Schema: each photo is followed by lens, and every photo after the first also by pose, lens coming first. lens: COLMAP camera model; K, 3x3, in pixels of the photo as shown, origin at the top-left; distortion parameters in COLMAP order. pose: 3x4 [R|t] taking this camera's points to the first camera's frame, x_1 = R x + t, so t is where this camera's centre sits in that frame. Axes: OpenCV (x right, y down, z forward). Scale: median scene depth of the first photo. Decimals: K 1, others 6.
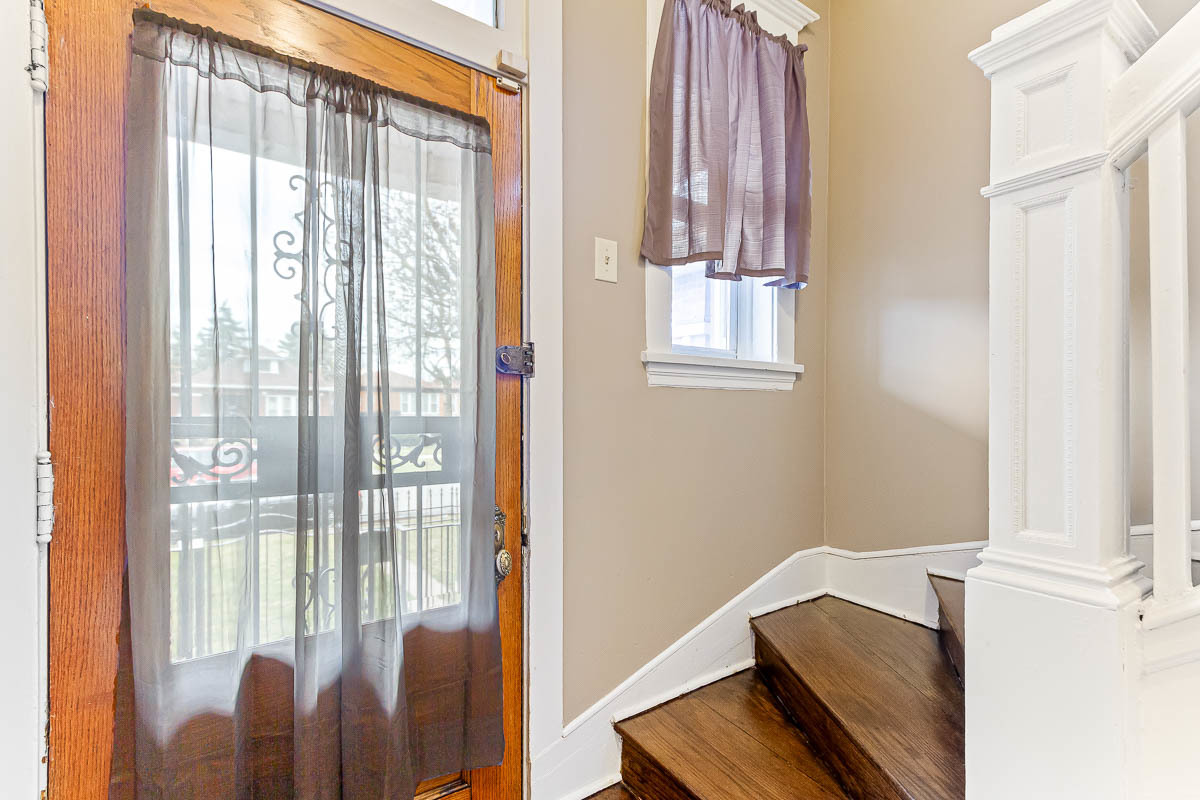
lens RADIAL K [[551.2, 0, 583.0], [0, 551.2, 422.1], [0, 0, 1]] dist [0.022903, -0.000068]
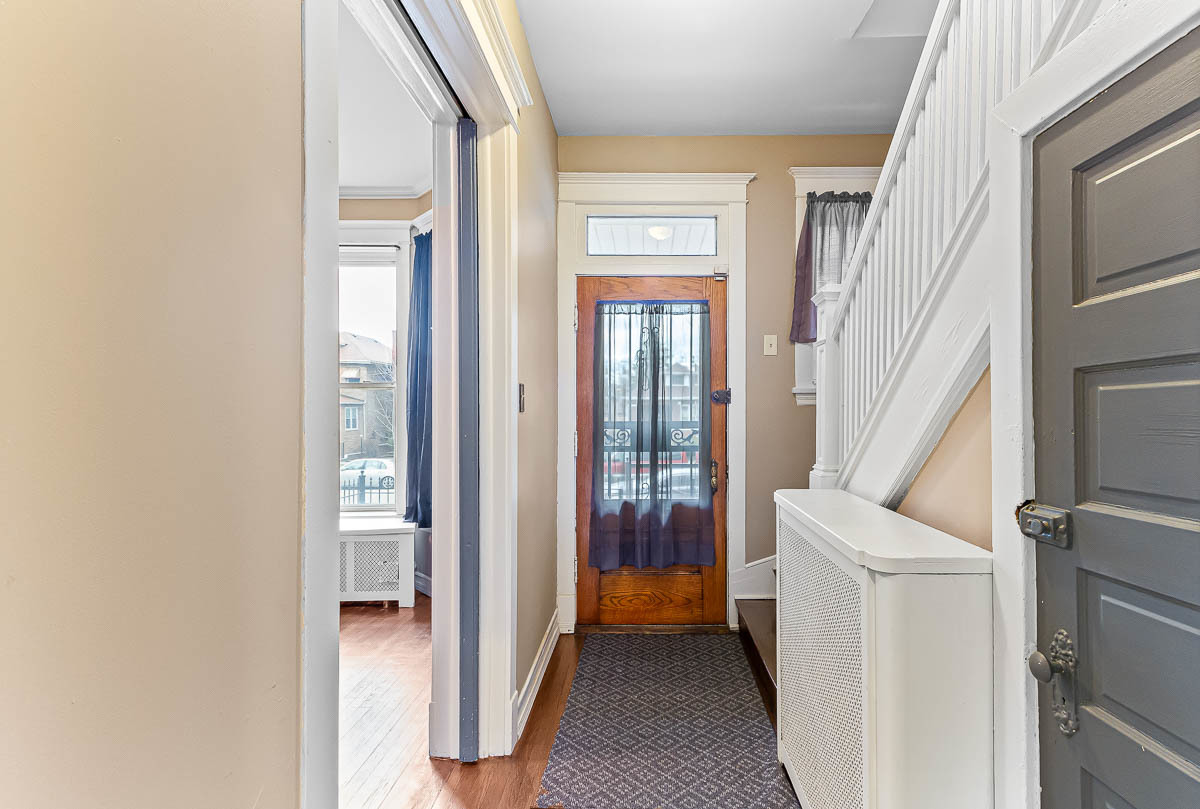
lens RADIAL K [[551.2, 0, 602.2], [0, 551.2, 398.7], [0, 0, 1]] dist [0.022903, -0.000068]
pose [[0.782534, -0.028344, -0.621962, 0.978368], [-0.003730, 0.998732, -0.050207, 0.014805], [0.622597, 0.041609, 0.781436, -1.183187]]
